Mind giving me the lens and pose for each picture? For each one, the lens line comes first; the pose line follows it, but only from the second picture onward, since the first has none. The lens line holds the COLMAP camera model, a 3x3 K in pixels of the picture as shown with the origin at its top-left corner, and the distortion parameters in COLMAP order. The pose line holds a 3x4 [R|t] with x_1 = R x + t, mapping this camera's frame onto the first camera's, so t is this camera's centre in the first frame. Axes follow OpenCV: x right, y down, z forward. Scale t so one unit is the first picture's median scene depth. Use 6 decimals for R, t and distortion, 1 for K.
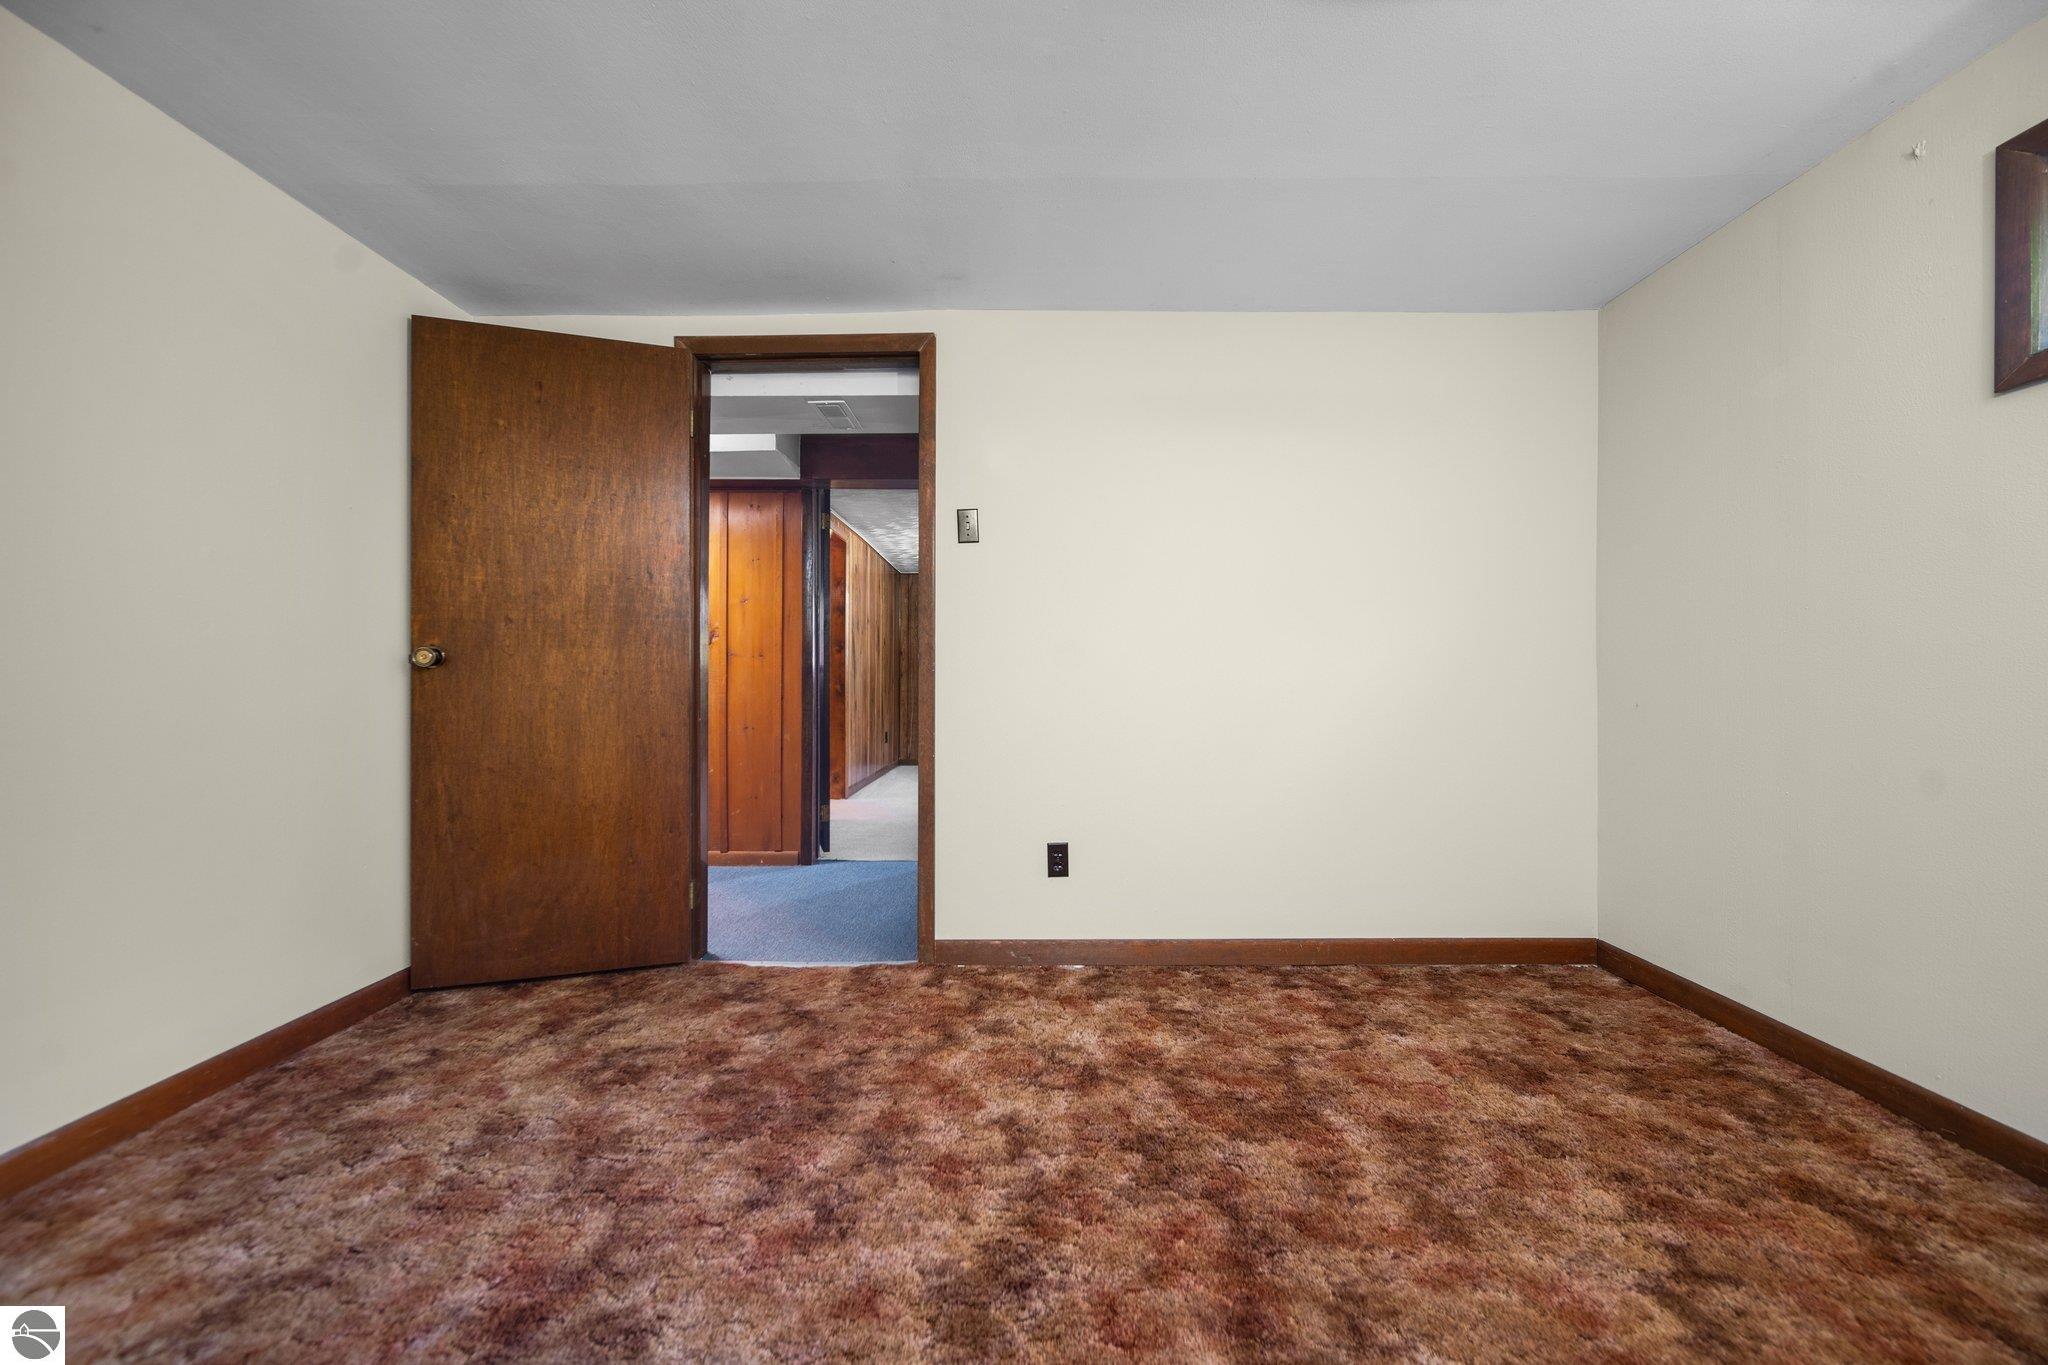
lens RADIAL K [[728.2, 0, 1023.7], [0, 728.2, 687.6], [0, 0, 1]] dist [-0.007441, -0.000291]
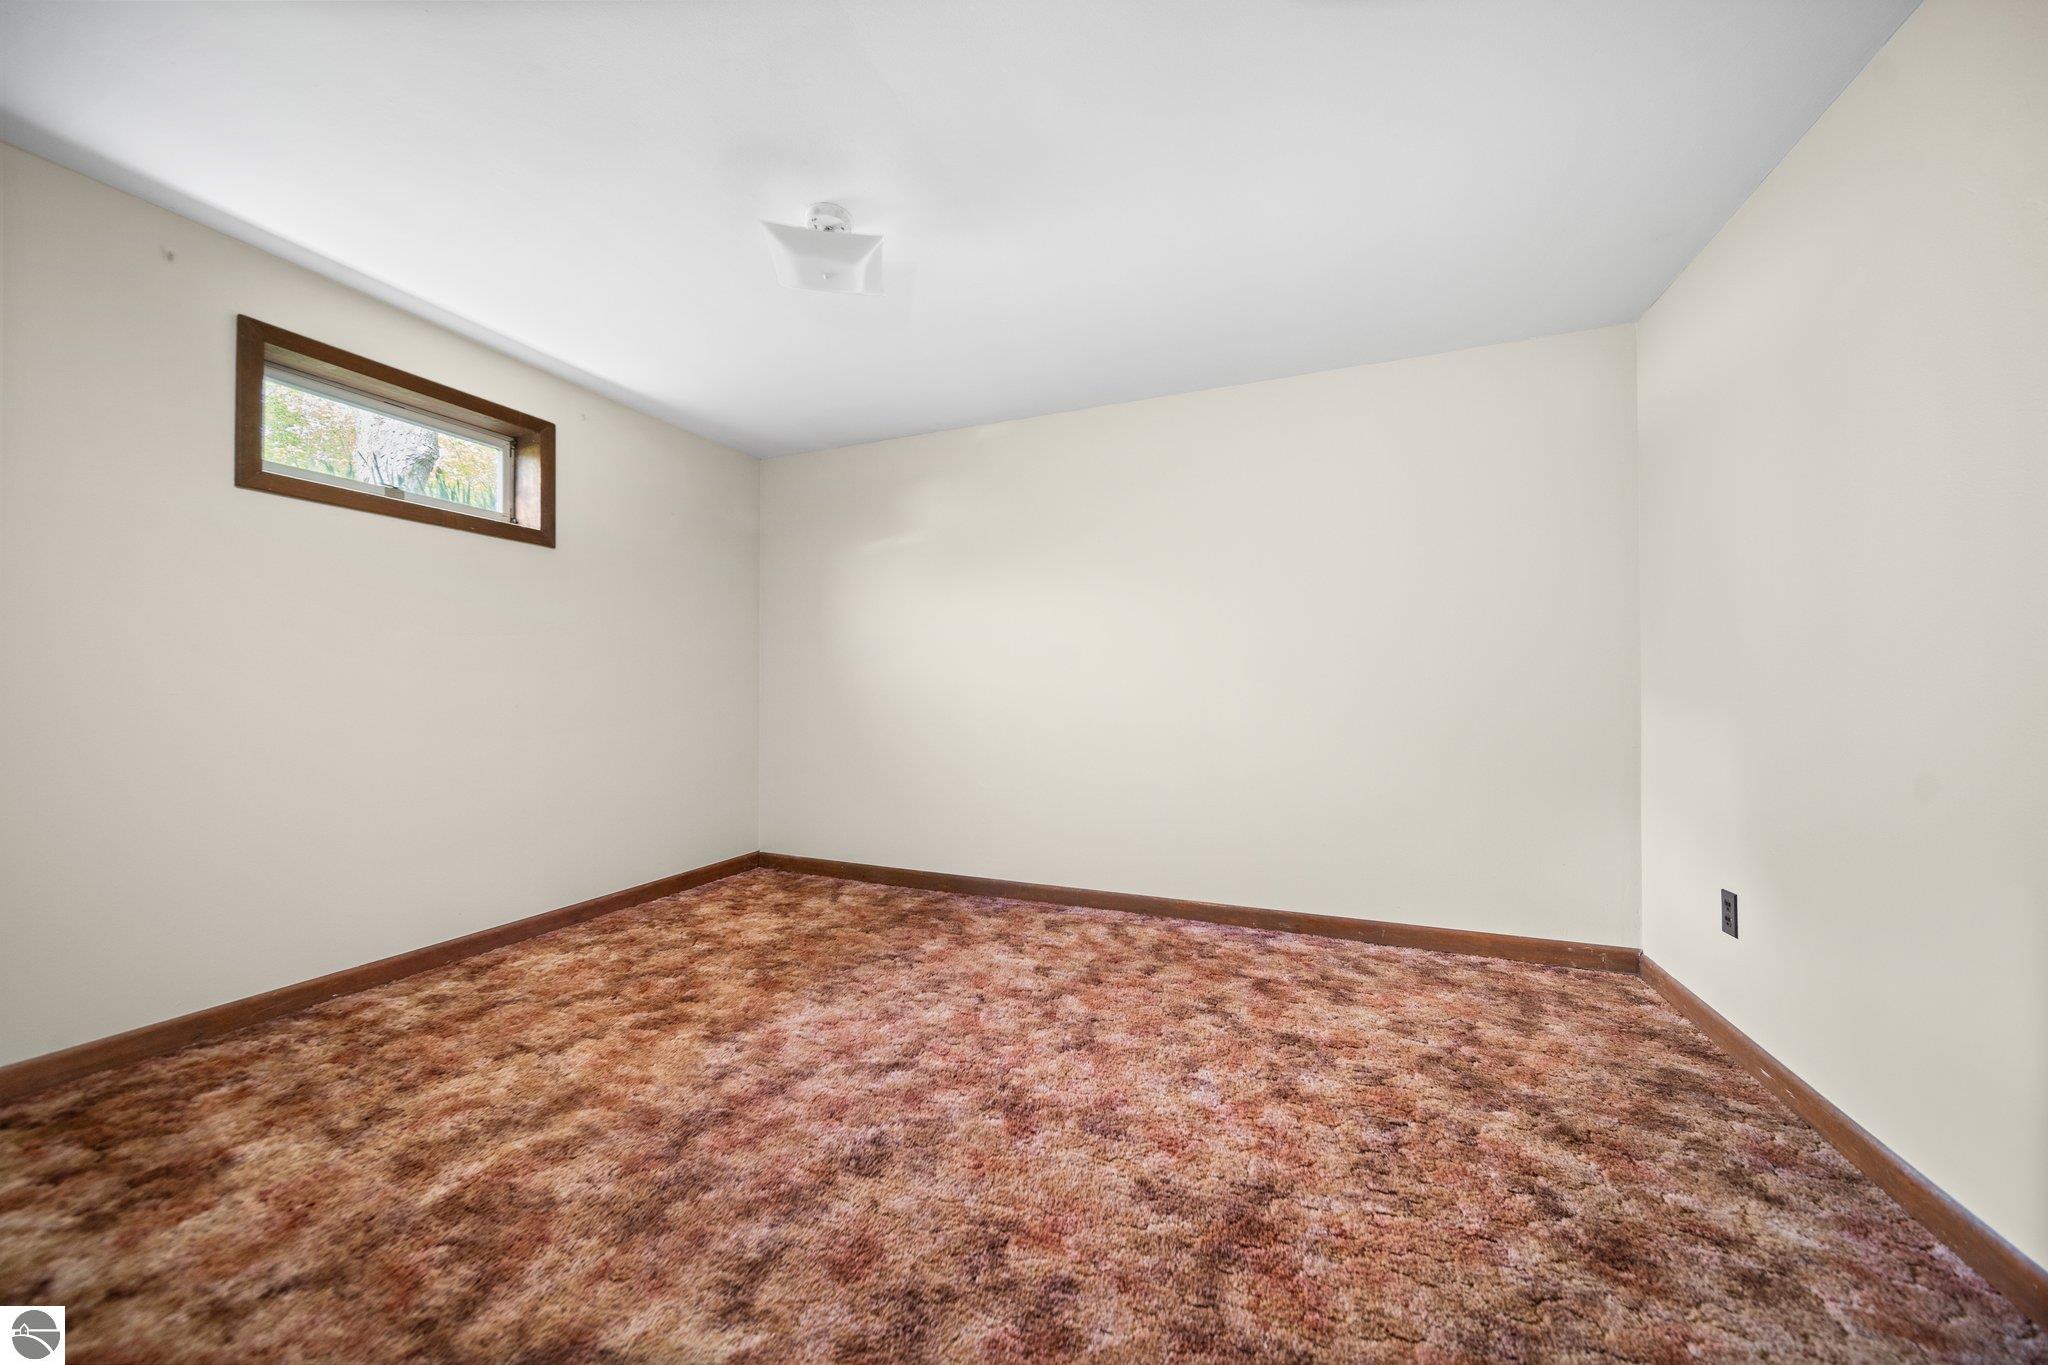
lens RADIAL K [[728.2, 0, 1023.7], [0, 728.2, 687.6], [0, 0, 1]] dist [-0.007441, -0.000291]
pose [[-0.930200, -0.000750, 0.367052, -0.602270], [0.000329, 0.999996, 0.002876, -0.016077], [-0.367053, 0.002796, -0.930196, 1.713137]]
